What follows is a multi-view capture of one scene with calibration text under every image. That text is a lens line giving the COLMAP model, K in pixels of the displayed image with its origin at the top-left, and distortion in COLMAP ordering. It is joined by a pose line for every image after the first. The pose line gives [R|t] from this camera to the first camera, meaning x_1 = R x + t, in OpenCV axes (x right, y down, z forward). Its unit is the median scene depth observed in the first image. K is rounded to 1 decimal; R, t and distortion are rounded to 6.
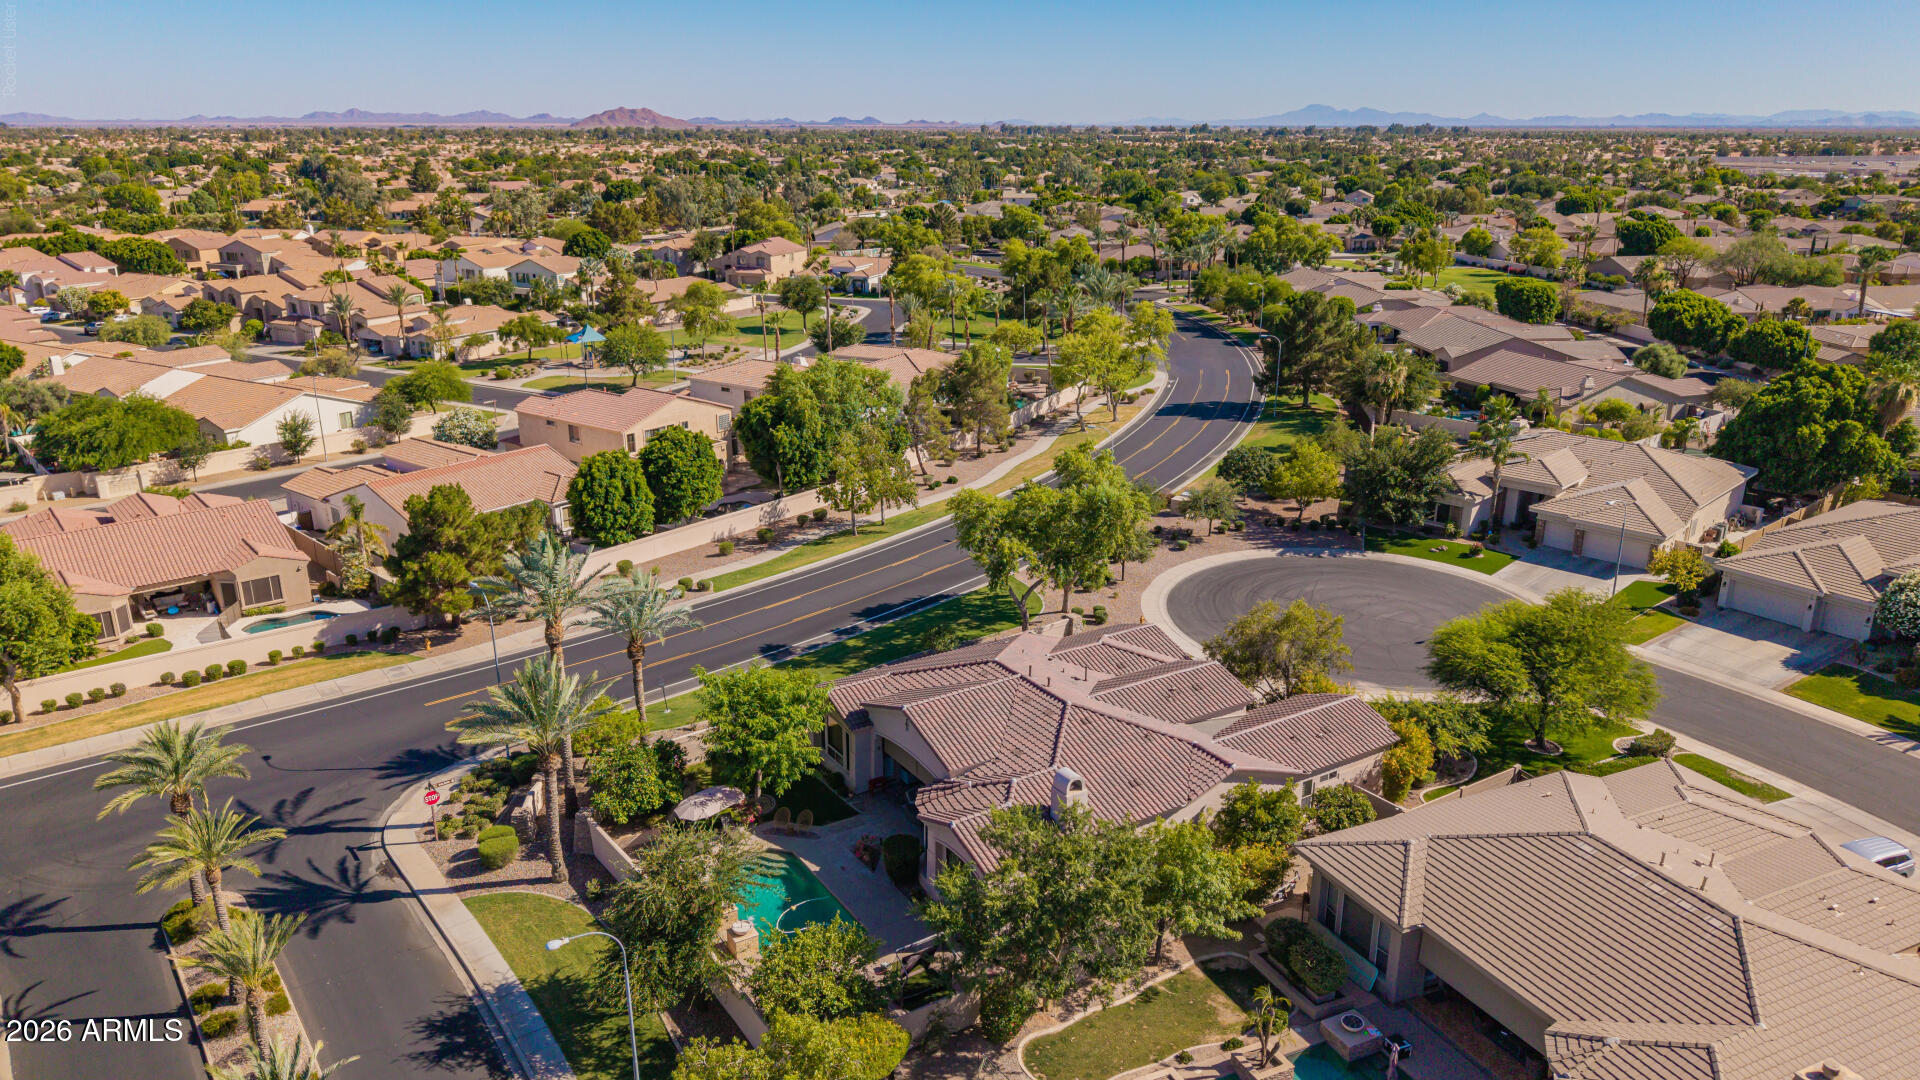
lens RADIAL K [[1292.4, 0, 952.2], [0, 1292.4, 533.1], [0, 0, 1]] dist [0.030680, -0.031368]
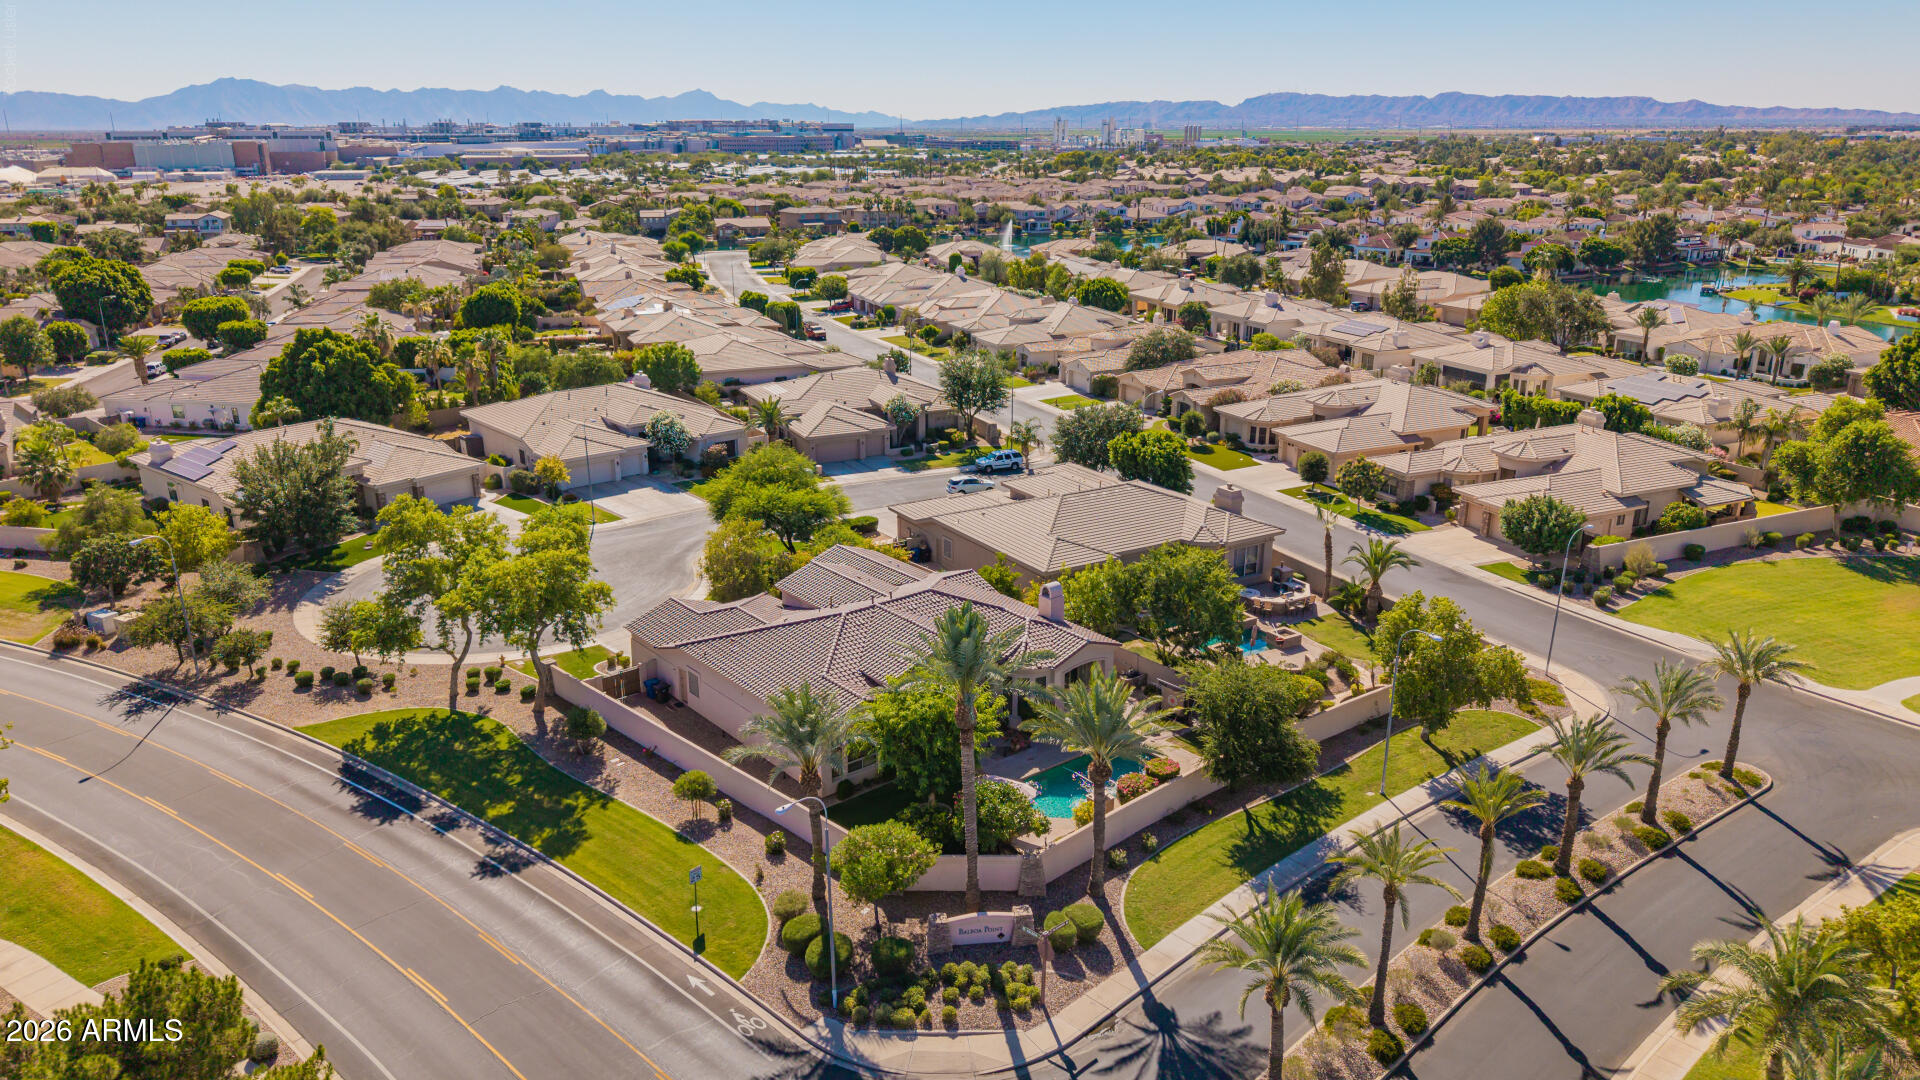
lens RADIAL K [[1292.4, 0, 950.9], [0, 1292.4, 592.3], [0, 0, 1]] dist [0.030680, -0.031368]
pose [[-0.121013, -0.337347, 0.933570, -1.022604], [0.302137, 0.883341, 0.358361, -0.290258], [-0.945552, 0.325433, -0.004971, 0.937930]]
